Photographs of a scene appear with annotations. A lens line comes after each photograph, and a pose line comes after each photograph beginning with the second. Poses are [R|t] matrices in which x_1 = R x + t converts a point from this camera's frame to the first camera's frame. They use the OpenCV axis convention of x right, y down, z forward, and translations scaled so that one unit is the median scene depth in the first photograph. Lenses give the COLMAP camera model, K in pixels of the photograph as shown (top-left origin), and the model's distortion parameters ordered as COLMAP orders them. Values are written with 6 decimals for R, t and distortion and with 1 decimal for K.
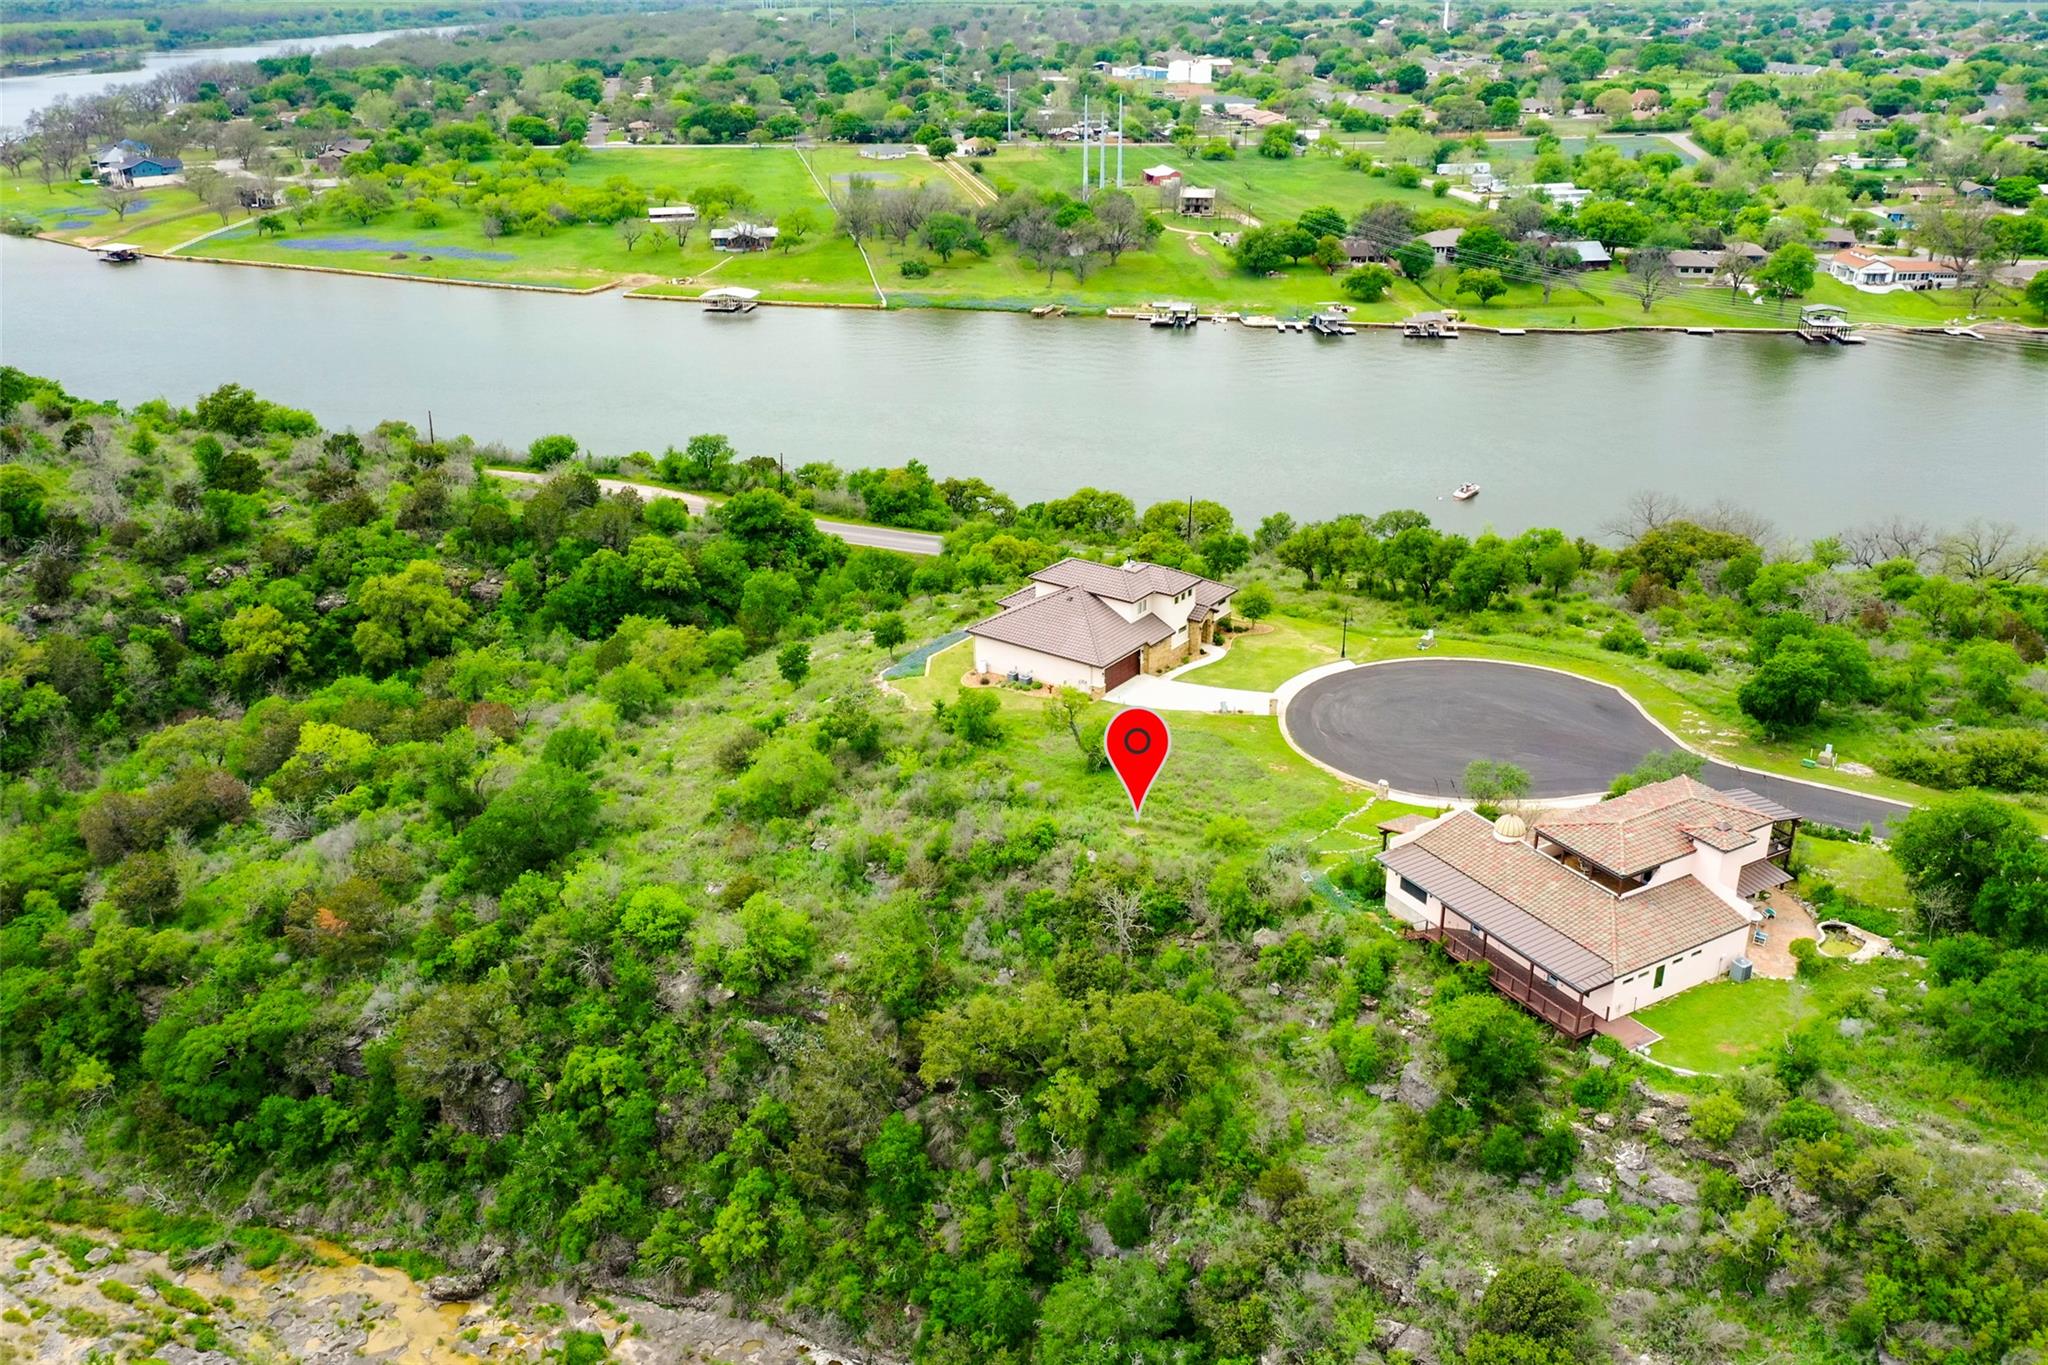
lens RADIAL K [[1627.0, 0, 1030.3], [0, 1627.0, 743.8], [0, 0, 1]] dist [0.002384, 0.003833]
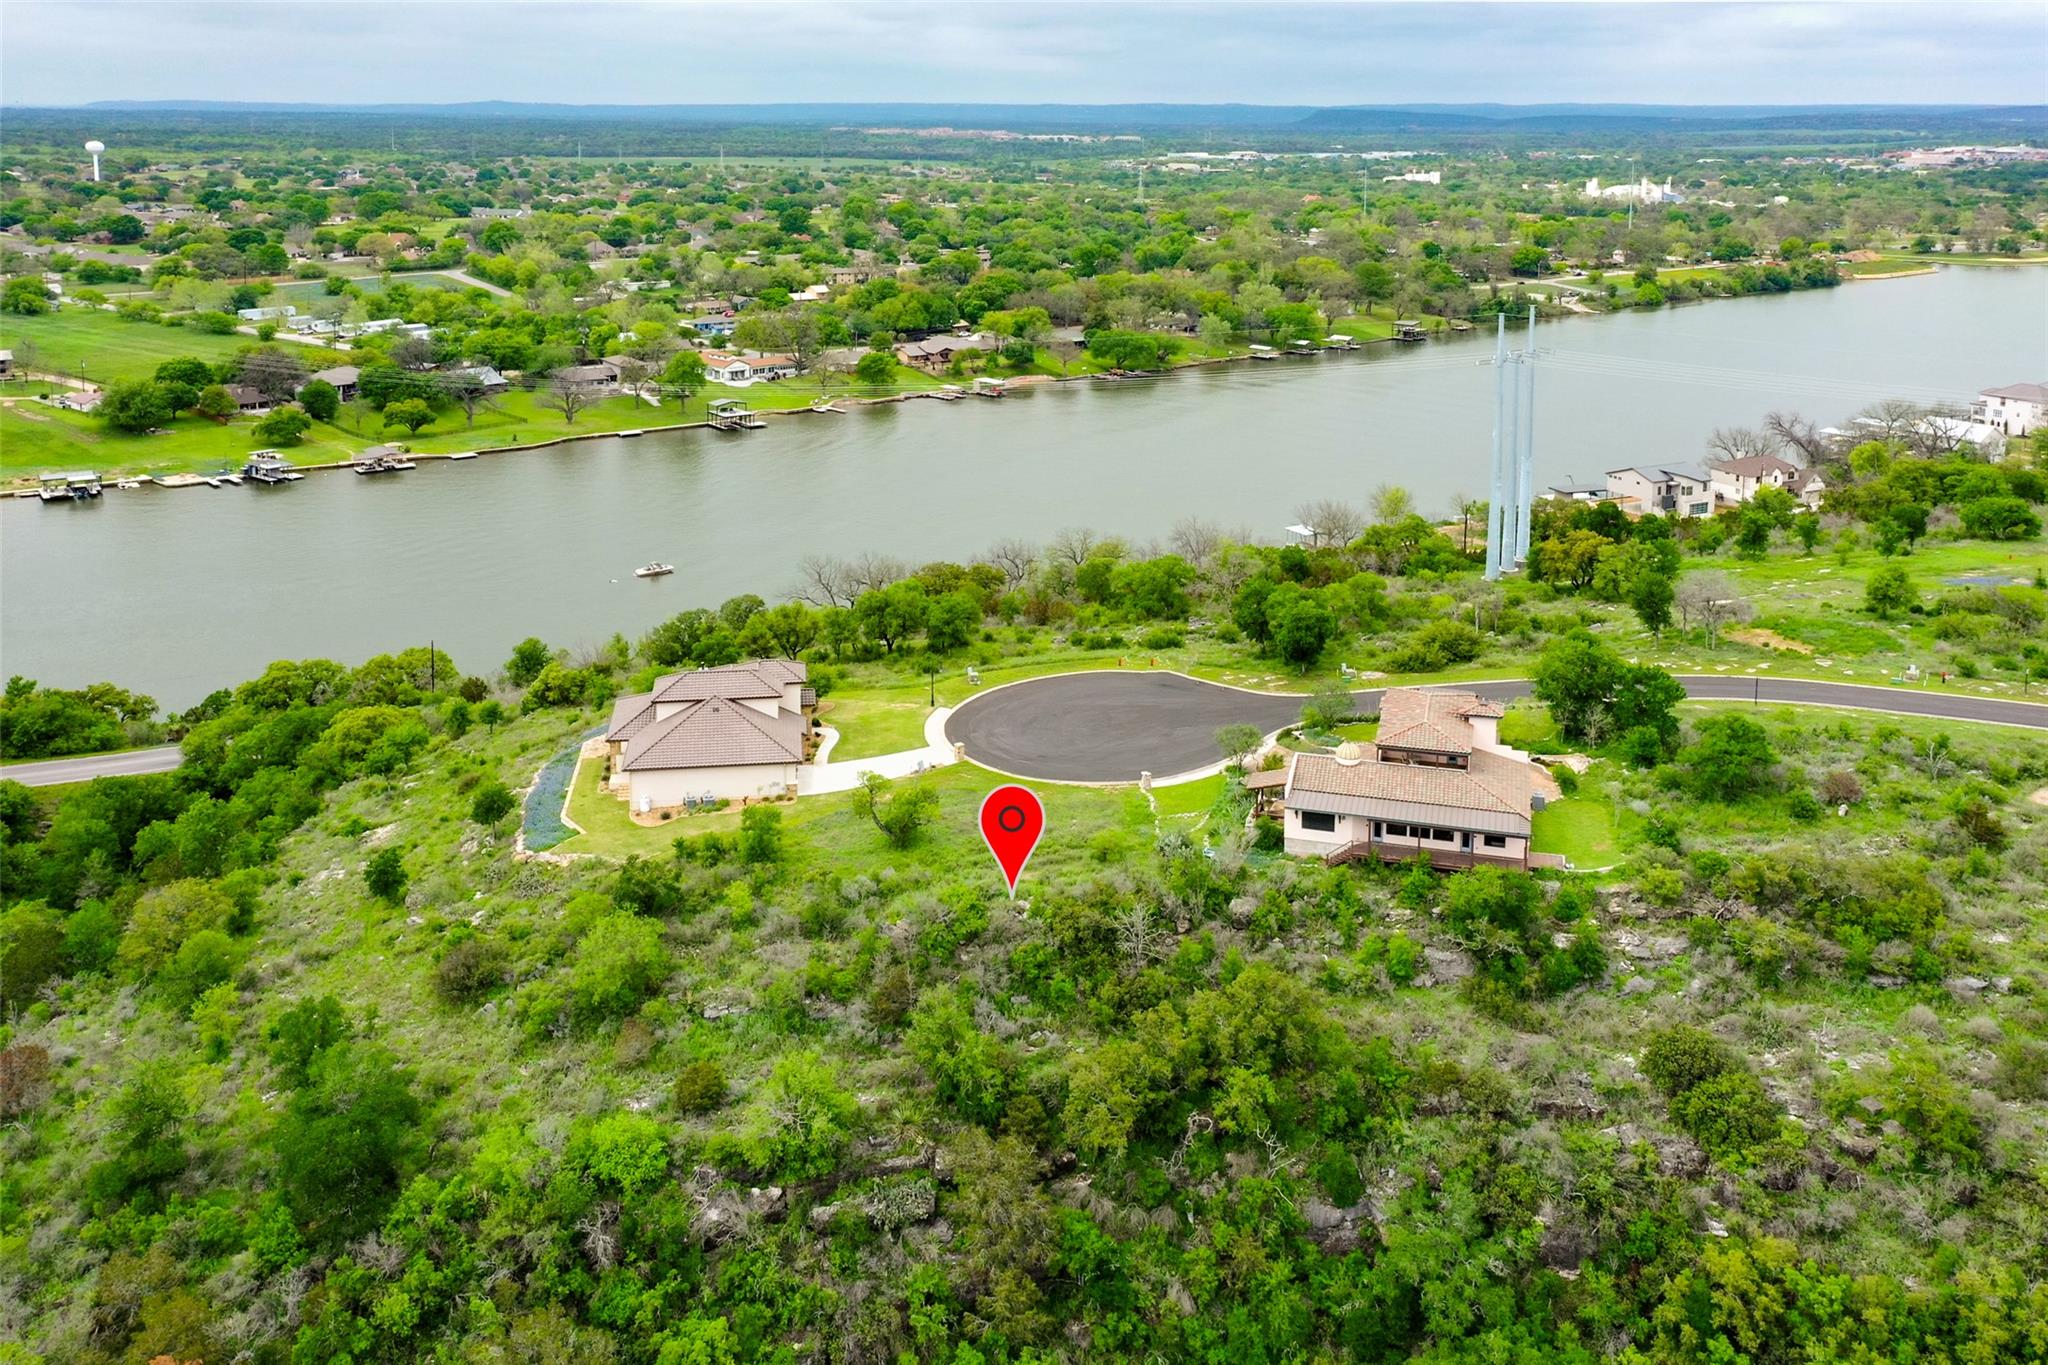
lens RADIAL K [[1650.6, 0, 1029.9], [0, 1650.6, 516.4], [0, 0, 1]] dist [0.048124, -0.001964]
pose [[0.714264, -0.149749, 0.683669, -0.160644], [0.292500, 0.951311, -0.097217, -0.015450], [-0.635823, 0.269411, 0.723288, 0.045909]]
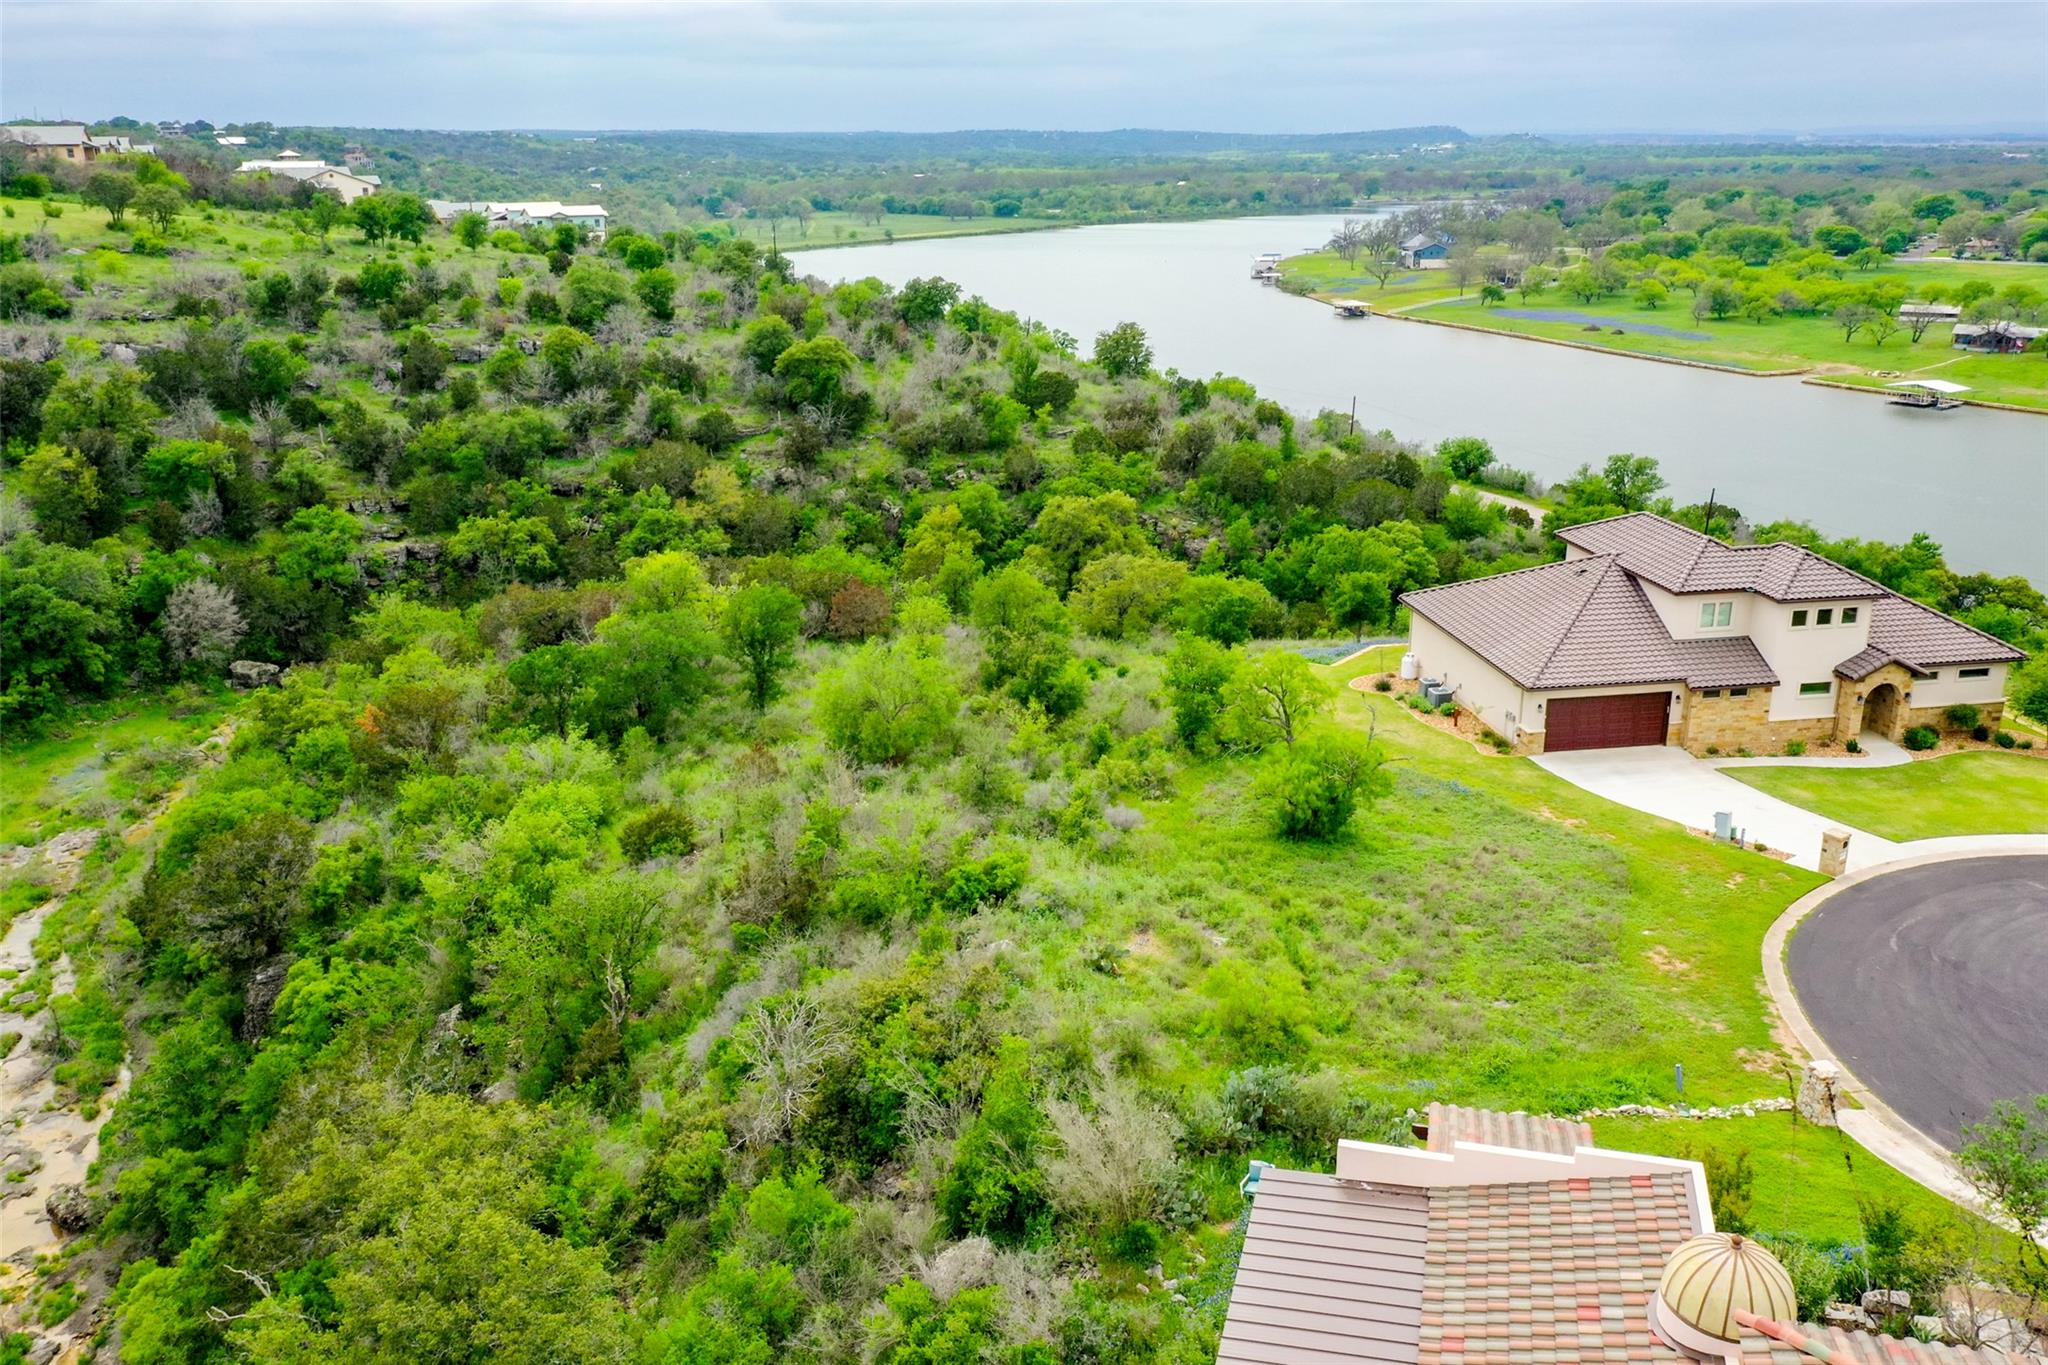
lens RADIAL K [[1631.8, 0, 1024.0], [0, 1631.8, 682.5], [0, 0, 1]] dist [0.006816, -0.002899]
pose [[0.713383, 0.220786, -0.665085, 0.081115], [-0.297378, 0.954758, -0.002025, -0.000842], [0.634548, 0.199226, 0.746765, 0.164582]]
